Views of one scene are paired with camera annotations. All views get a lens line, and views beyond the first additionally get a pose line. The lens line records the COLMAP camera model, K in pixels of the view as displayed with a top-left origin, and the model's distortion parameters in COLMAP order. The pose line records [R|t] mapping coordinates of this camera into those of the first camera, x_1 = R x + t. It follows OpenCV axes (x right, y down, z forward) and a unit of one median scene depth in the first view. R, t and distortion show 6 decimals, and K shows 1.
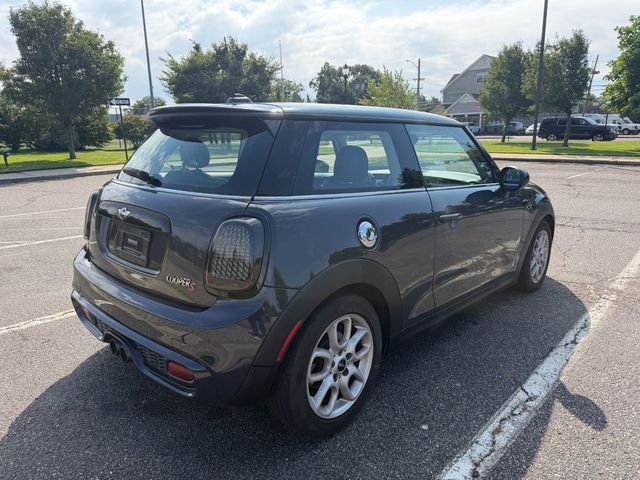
lens RADIAL K [[477.1, 0, 317.8], [0, 477.1, 239.6], [0, 0, 1]] dist [0.012838, -0.026648]
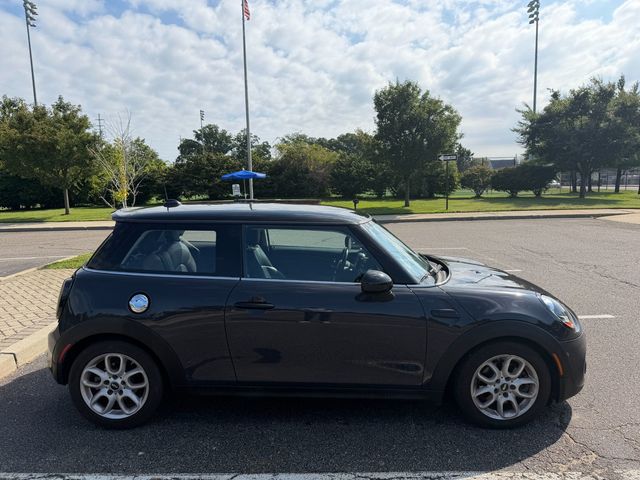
lens RADIAL K [[477.1, 0, 319.5], [0, 477.1, 239.8], [0, 0, 1]] dist [0.012838, -0.026648]
pose [[0.650352, 0.097083, -0.753403, 0.251152], [-0.154198, 0.988023, -0.005790, -0.046653], [0.743818, 0.119939, 0.657533, 0.066393]]
